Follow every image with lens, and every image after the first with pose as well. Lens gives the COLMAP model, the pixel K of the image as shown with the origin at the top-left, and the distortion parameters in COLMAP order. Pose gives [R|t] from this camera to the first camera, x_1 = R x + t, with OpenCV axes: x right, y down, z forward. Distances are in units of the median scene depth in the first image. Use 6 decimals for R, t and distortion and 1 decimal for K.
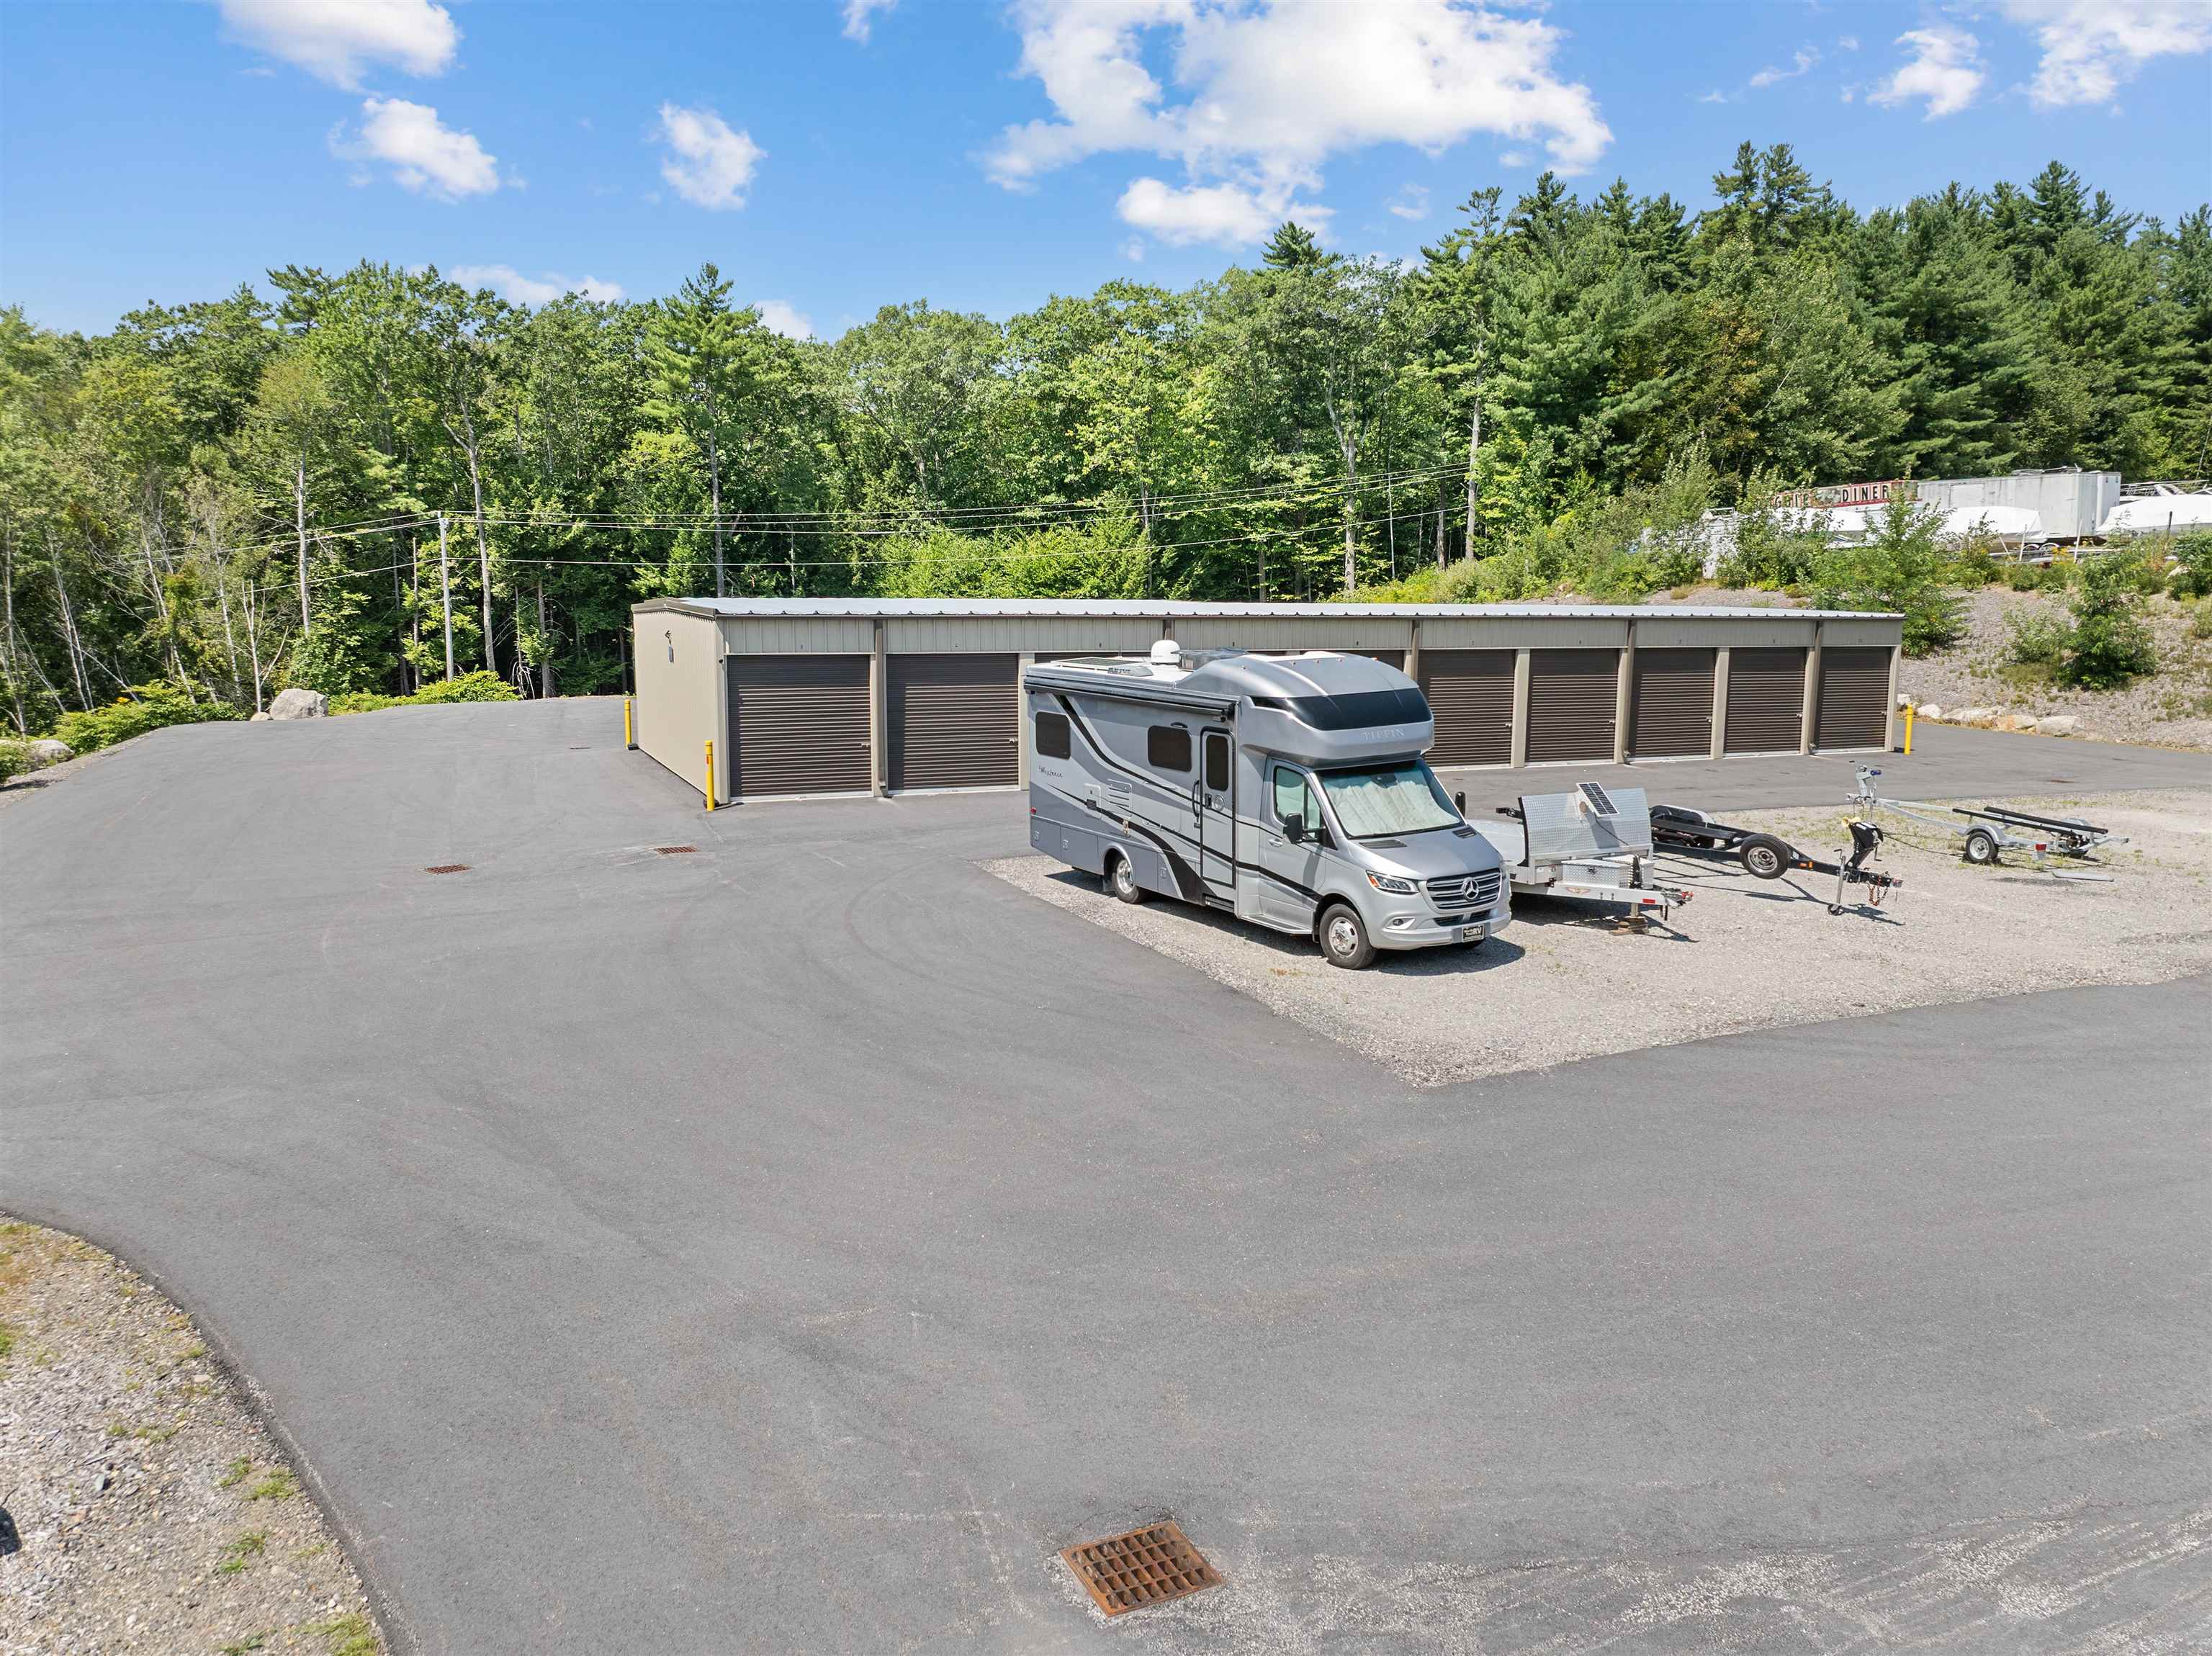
lens RADIAL K [[1573.3, 0, 1121.4], [0, 1573.3, 829.0], [0, 0, 1]] dist [-0.026315, -0.004327]
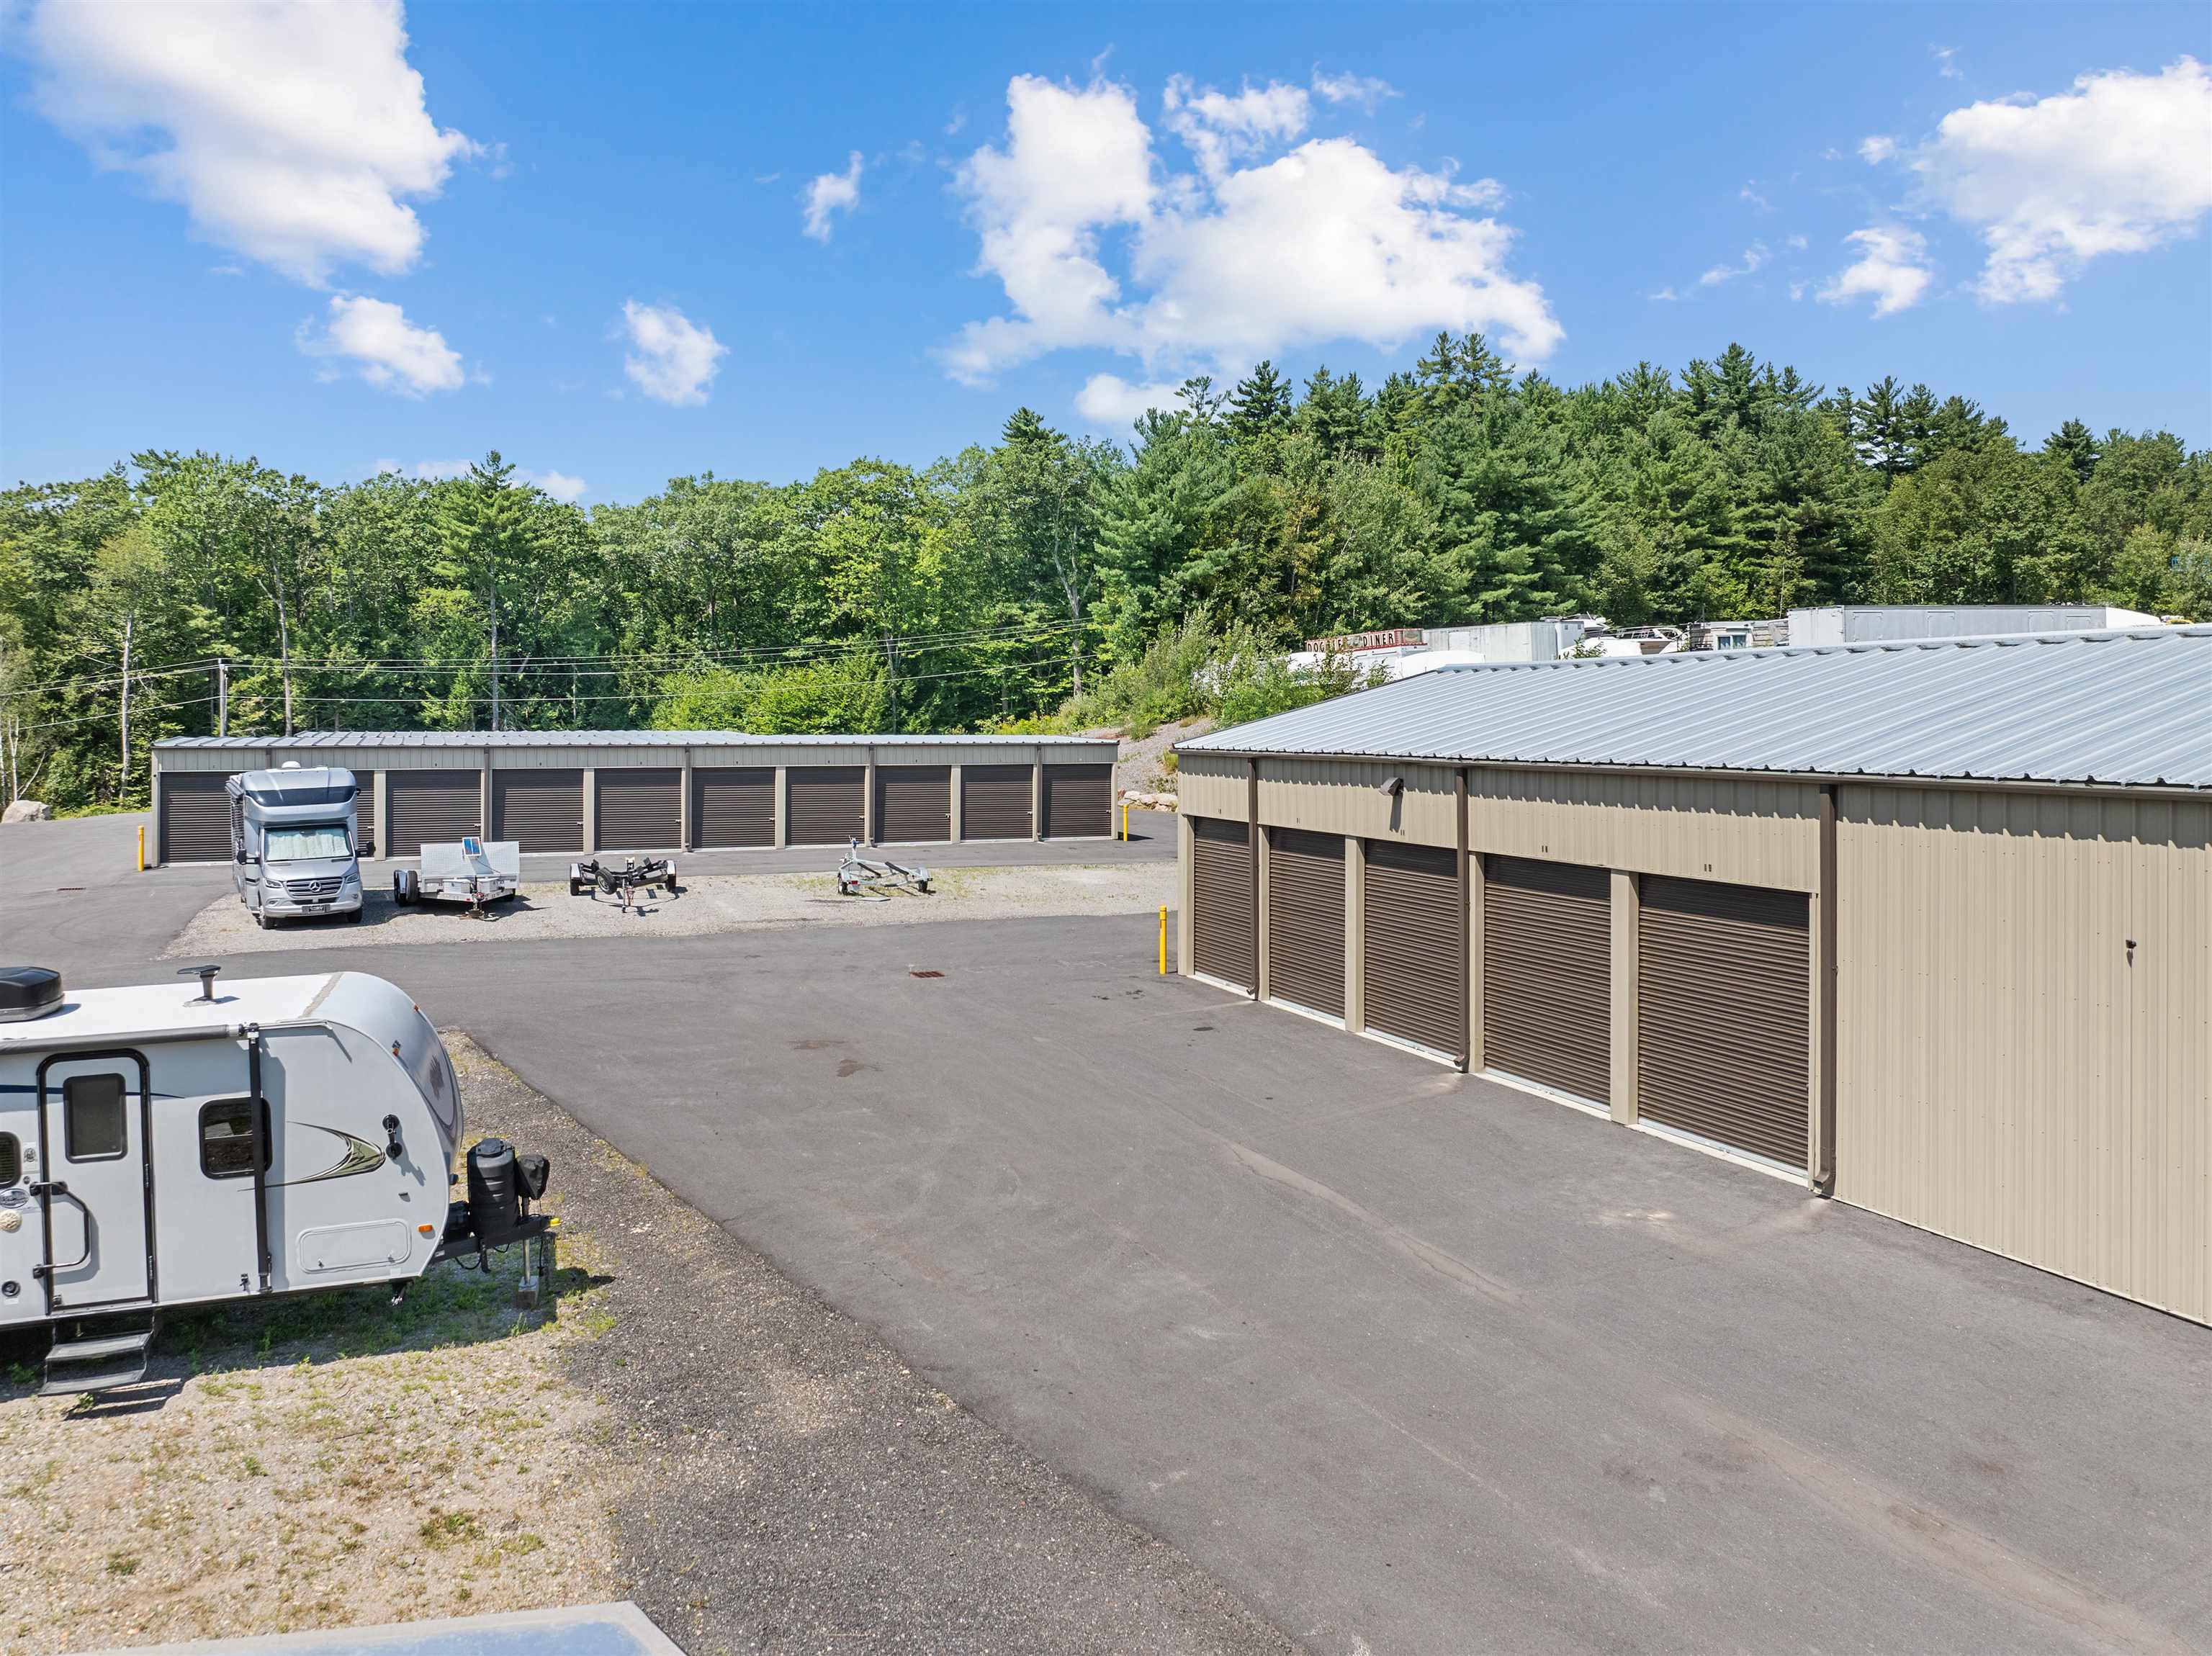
lens RADIAL K [[1579.3, 0, 1104.6], [0, 1579.3, 717.7], [0, 0, 1]] dist [-0.033901, -0.003334]
pose [[0.999982, -0.003377, 0.004963, 0.199870], [0.004075, 0.988959, -0.148133, 0.020670], [-0.004408, 0.148150, 0.988955, -0.160784]]
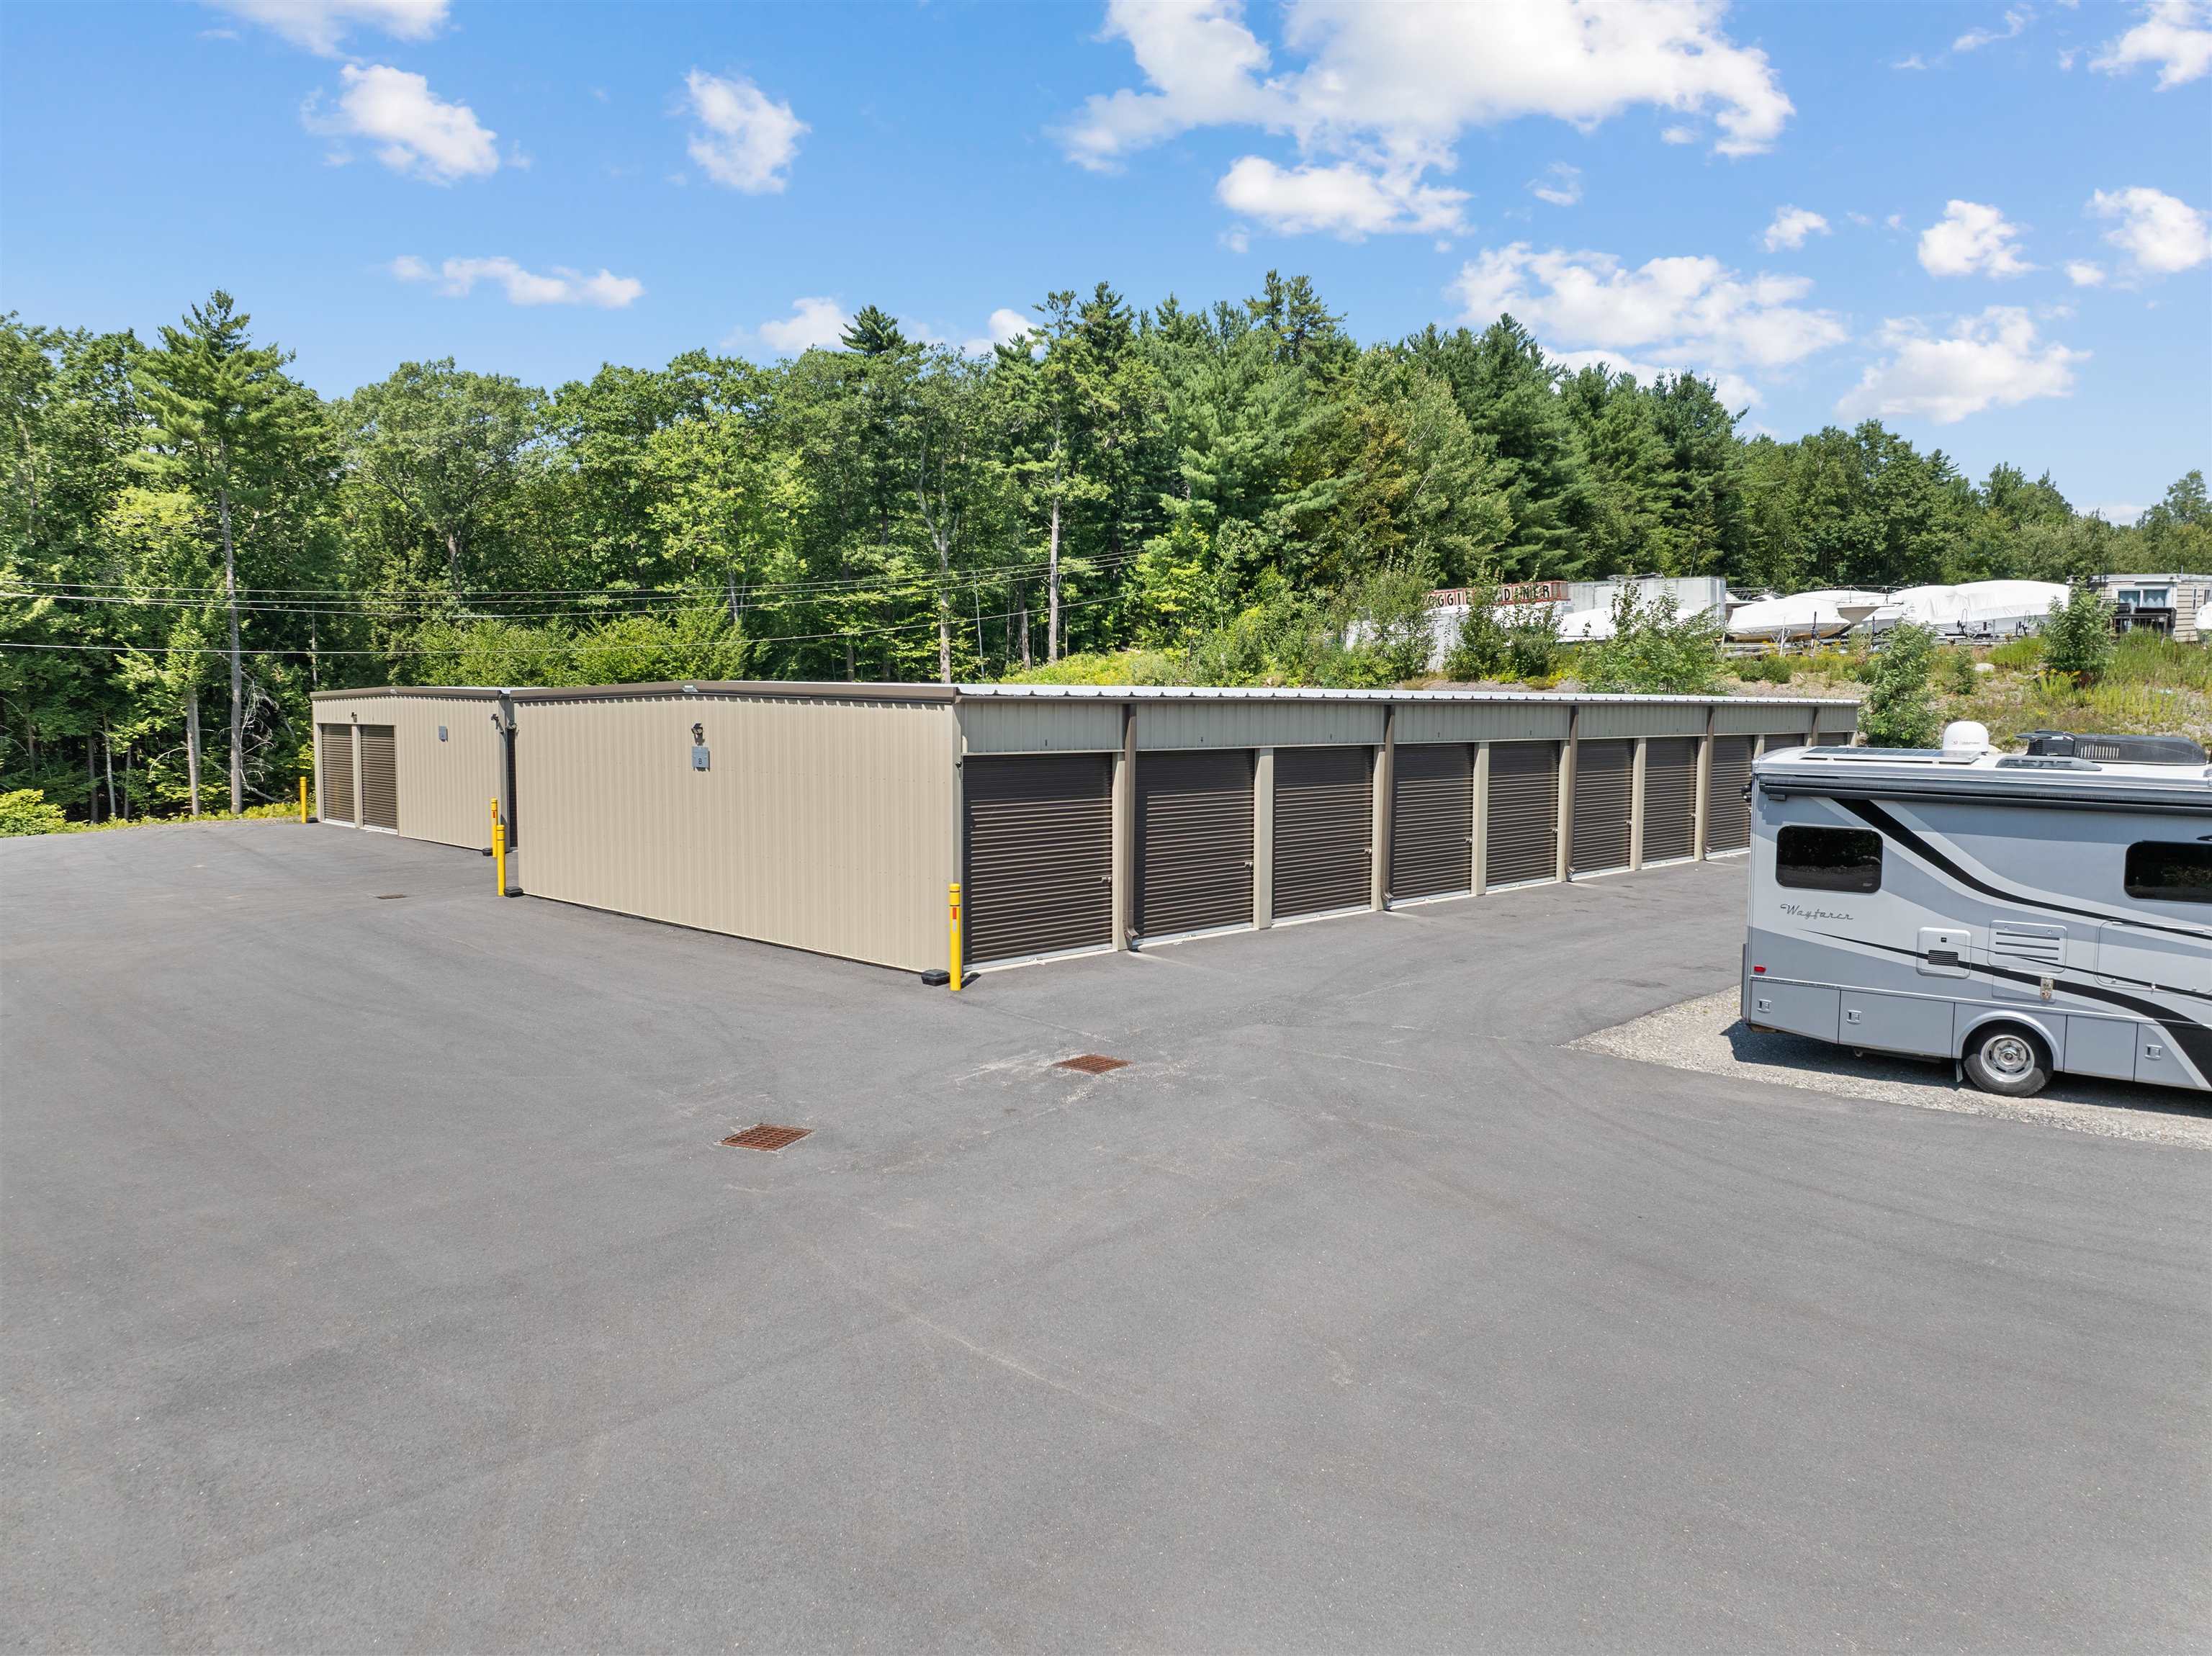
lens RADIAL K [[1557.4, 0, 1125.3], [0, 1557.4, 820.8], [0, 0, 1]] dist [-0.022740, -0.004223]
pose [[0.932167, -0.029612, 0.360817, -0.123711], [0.054304, 0.996810, -0.058485, -0.011443], [-0.357934, 0.074112, 0.930801, 0.102089]]
